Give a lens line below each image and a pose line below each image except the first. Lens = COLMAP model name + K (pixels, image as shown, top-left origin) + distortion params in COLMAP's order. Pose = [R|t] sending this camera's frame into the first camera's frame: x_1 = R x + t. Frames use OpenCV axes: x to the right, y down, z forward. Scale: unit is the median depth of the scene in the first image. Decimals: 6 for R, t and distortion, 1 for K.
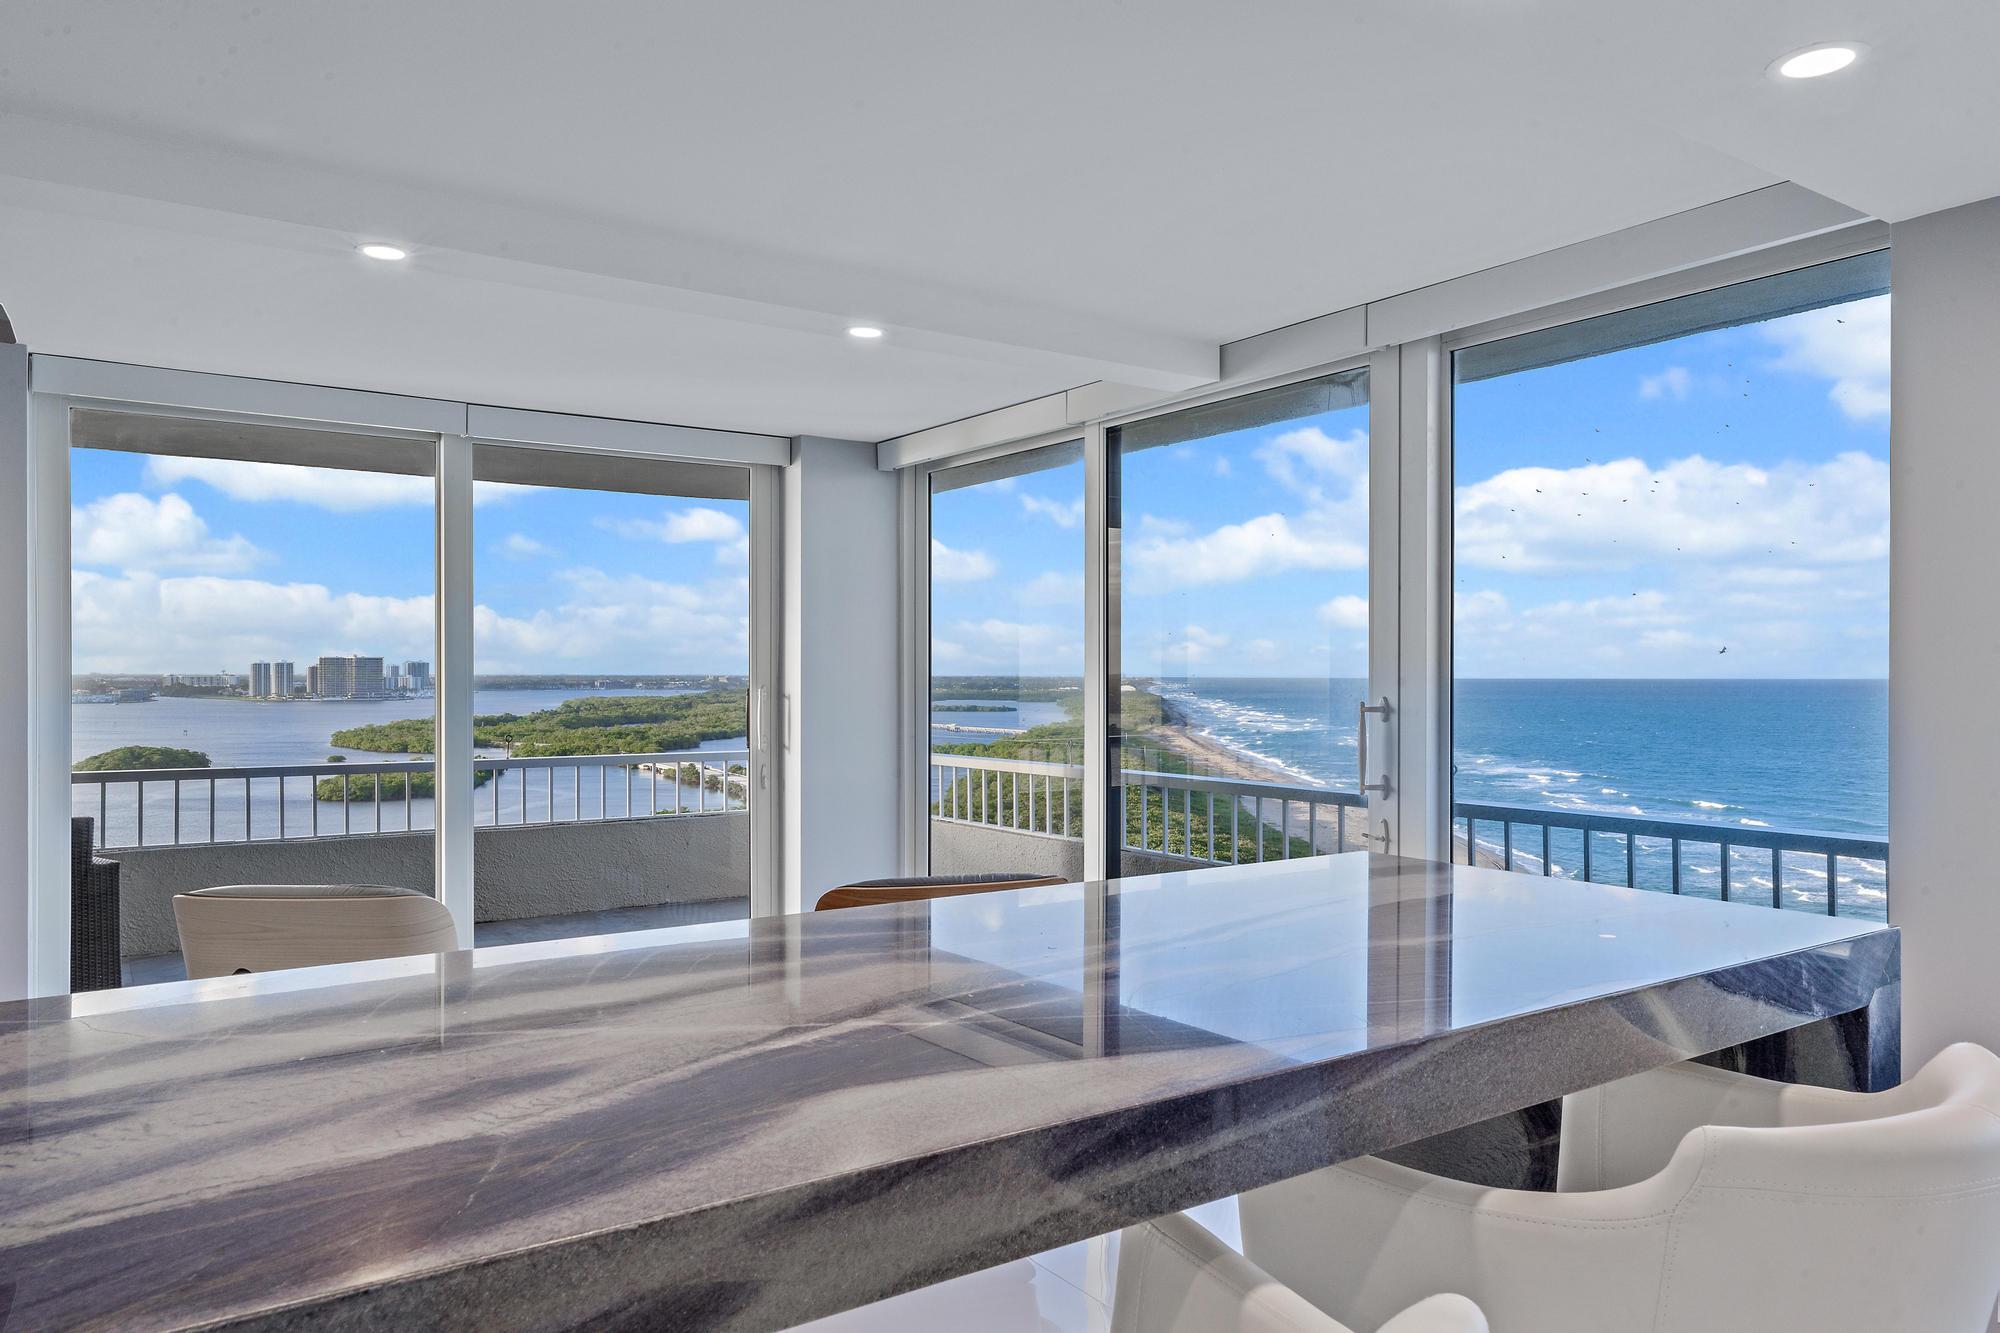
lens RADIAL K [[1337.1, 0, 997.1], [0, 1337.1, 676.3], [0, 0, 1]] dist [0.002177, 0.000642]
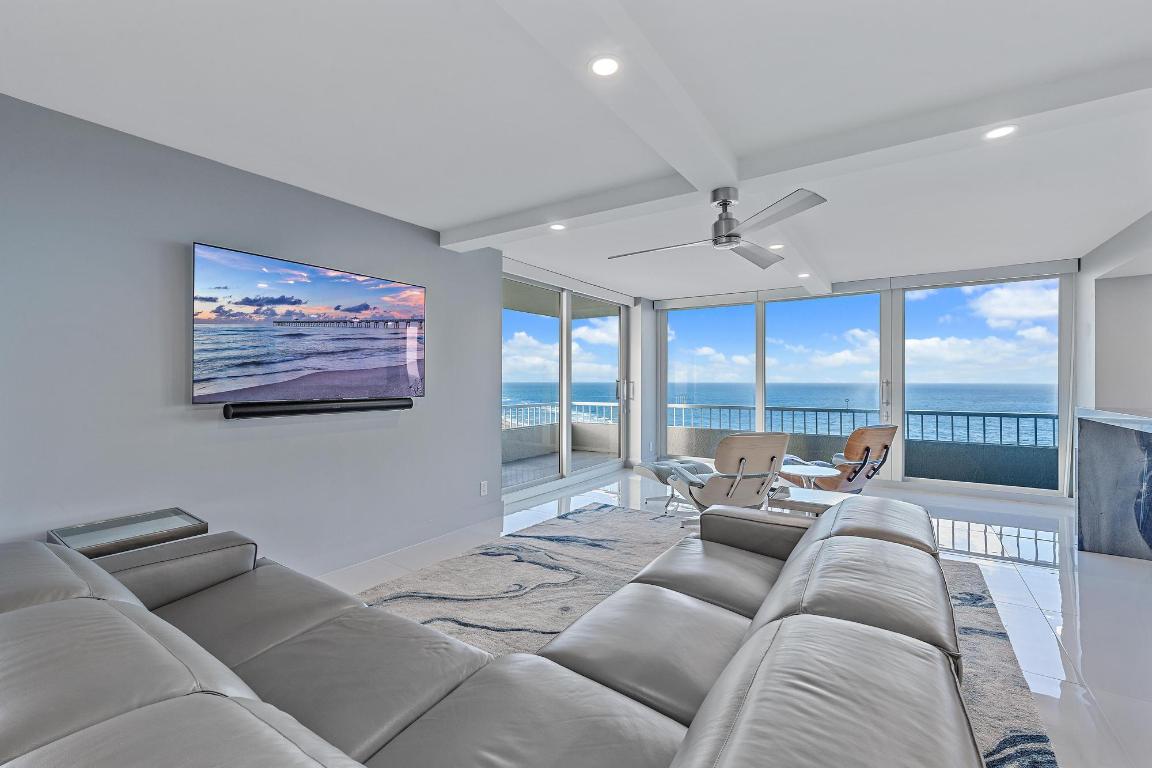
lens RADIAL K [[486.7, 0, 572.8], [0, 486.7, 378.8], [0, 0, 1]] dist [-0.000730, -0.000085]
pose [[0.932109, 0.001911, 0.362172, -0.773578], [0.000532, 0.999978, -0.006646, 0.016493], [-0.362177, 0.006388, 0.932088, 0.015988]]
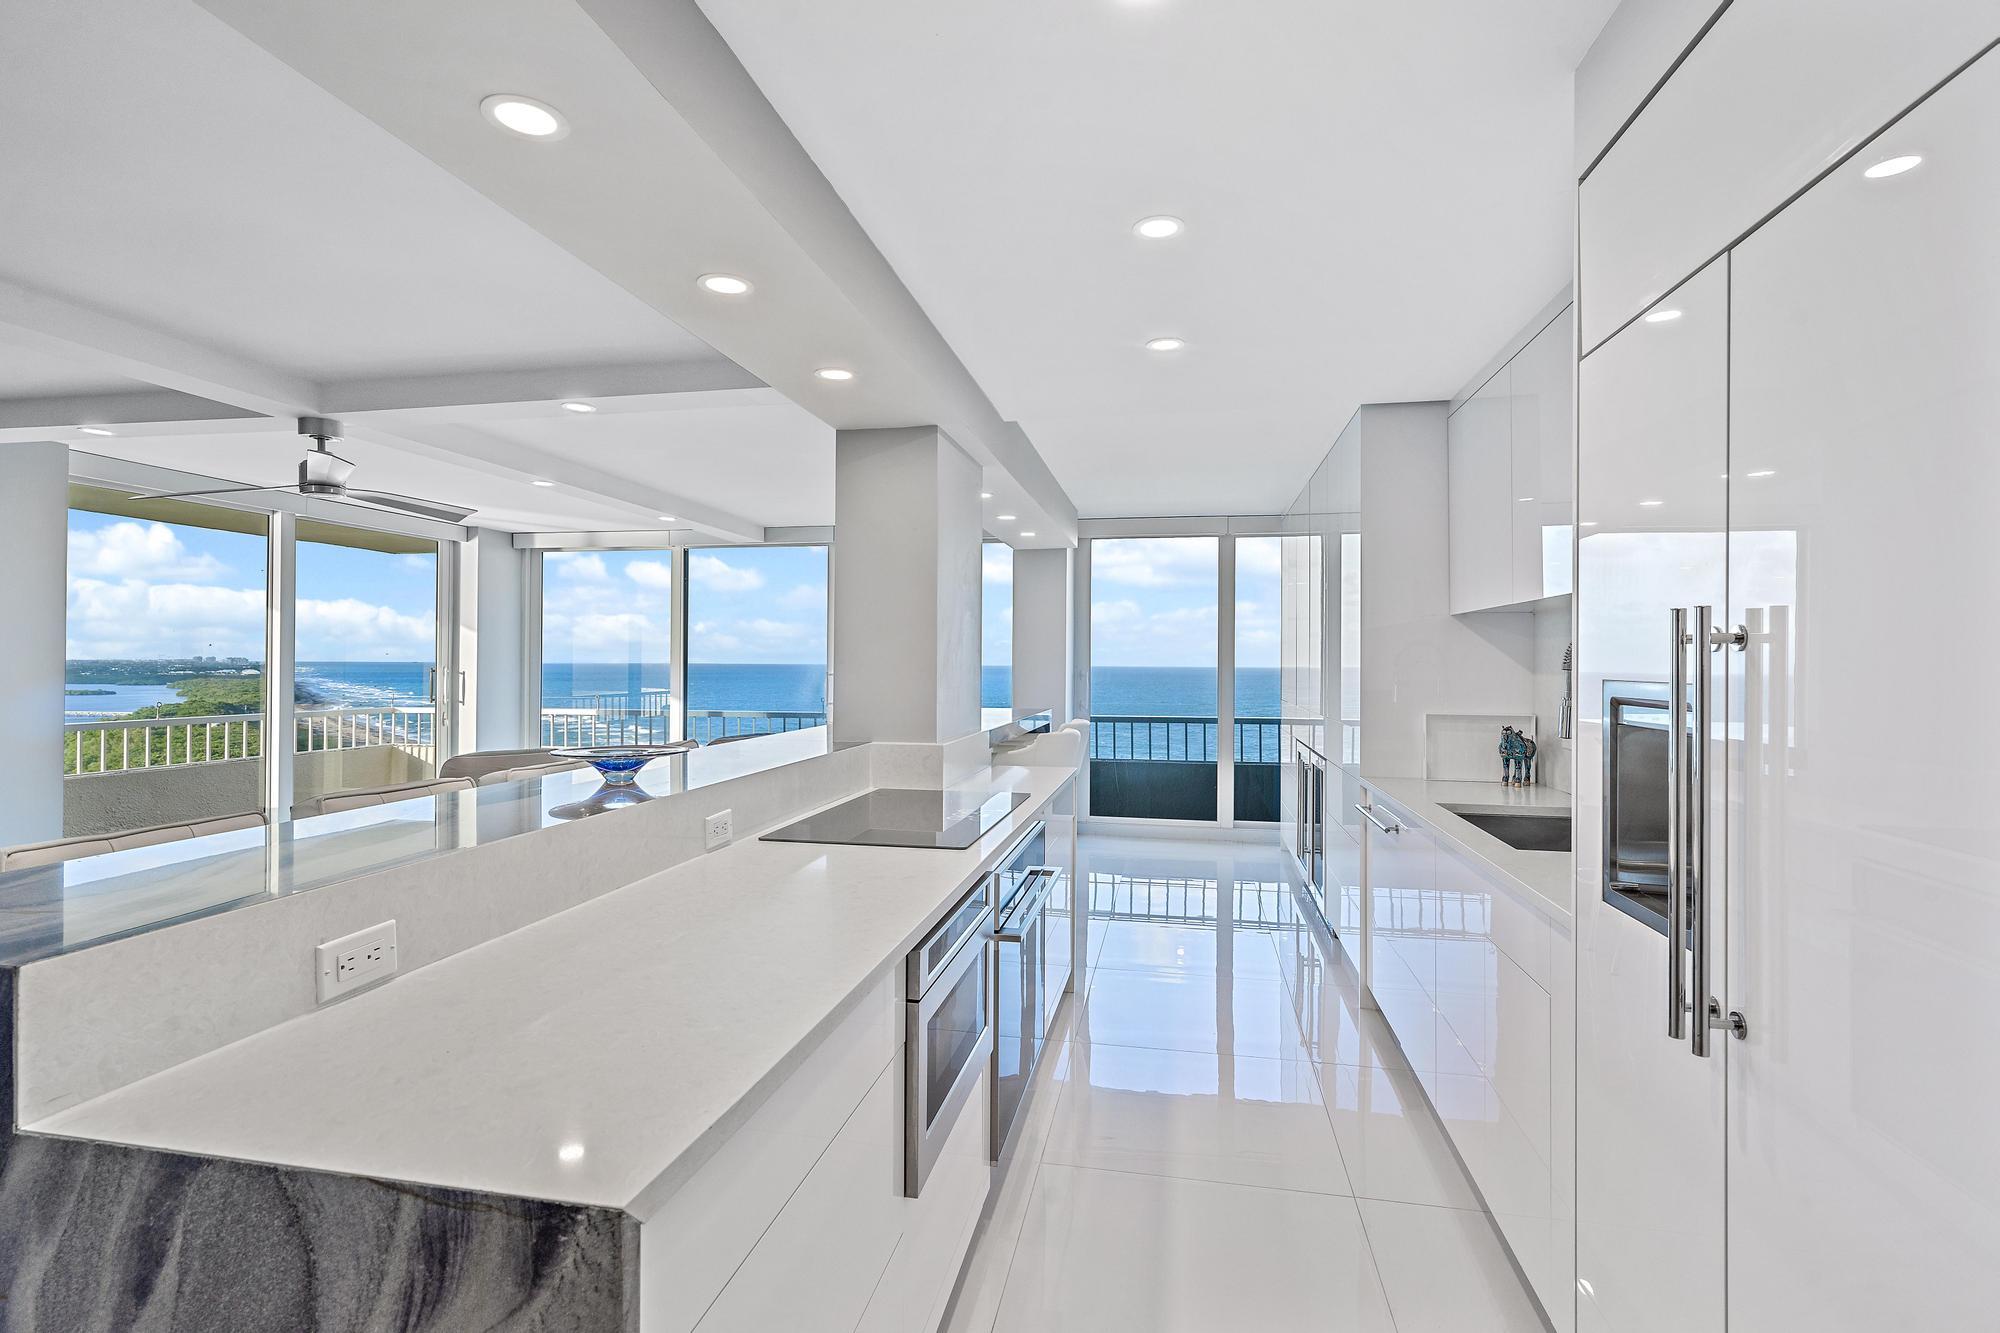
lens RADIAL K [[931.1, 0, 996.2], [0, 931.1, 656.4], [0, 0, 1]] dist [0.003276, -0.000465]
pose [[0.716274, 0.007363, 0.697780, -0.576013], [-0.002987, 0.999968, -0.007485, 0.001368], [-0.697813, 0.003277, 0.716273, -0.420842]]
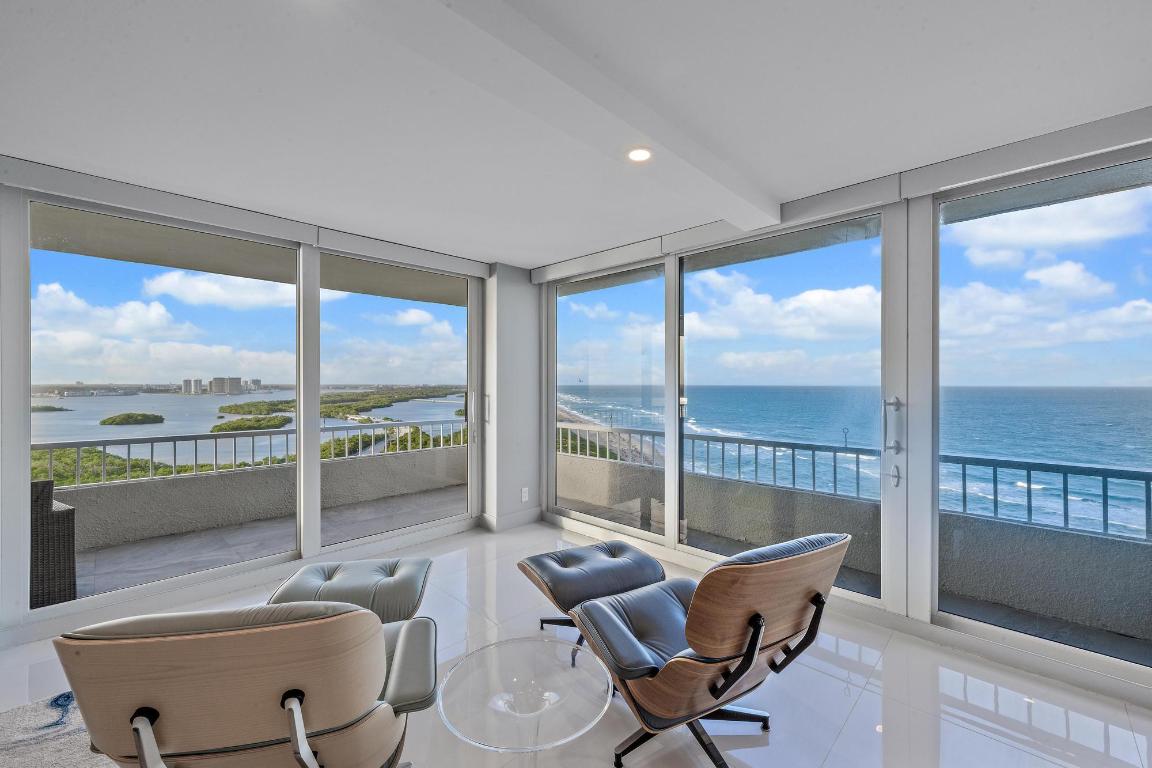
lens RADIAL K [[465.2, 0, 571.1], [0, 465.2, 382.9], [0, 0, 1]] dist [0.000627, -0.000008]
pose [[0.982638, -0.000339, 0.185531, -0.183965], [0.001005, 0.999993, -0.003496, -0.001195], [-0.185528, 0.003622, 0.982632, 0.342861]]
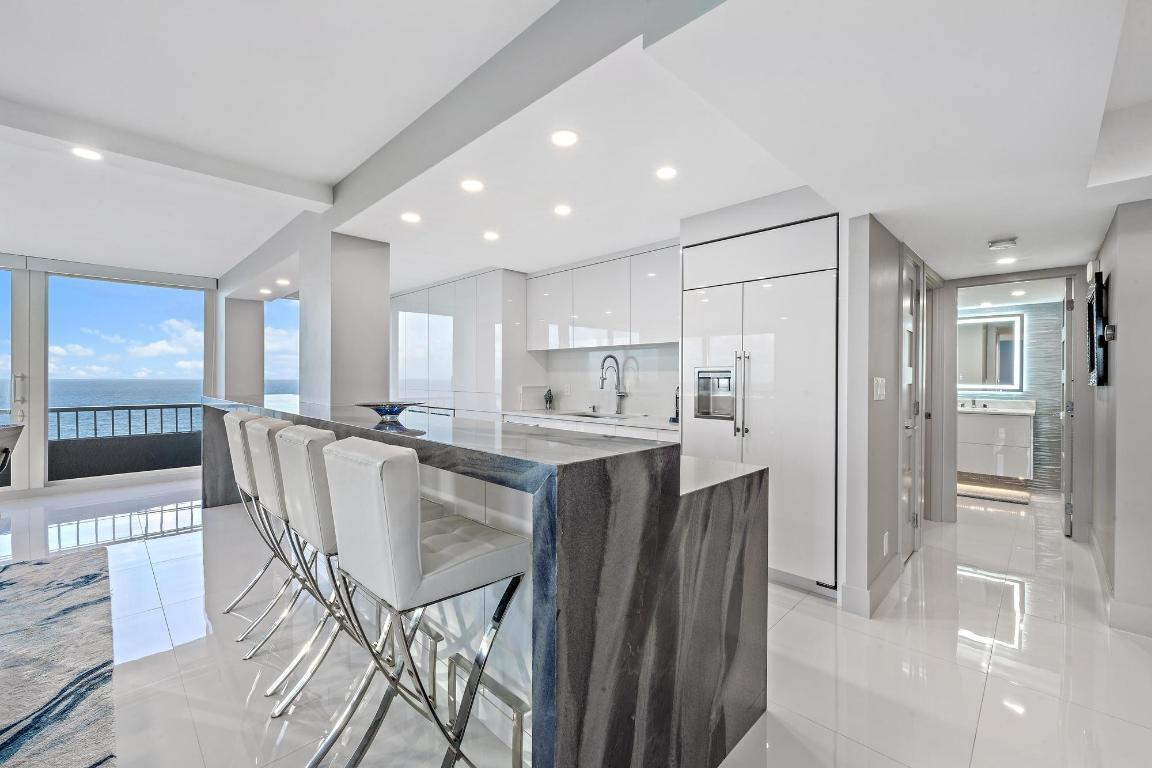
lens RADIAL K [[472.3, 0, 575.1], [0, 472.3, 379.6], [0, 0, 1]] dist [-0.000673, -0.000132]
pose [[-0.186122, -0.004302, 0.982517, -0.814026], [-0.000507, 0.999991, 0.004282, 0.018827], [-0.982526, 0.000299, -0.186123, -0.095527]]
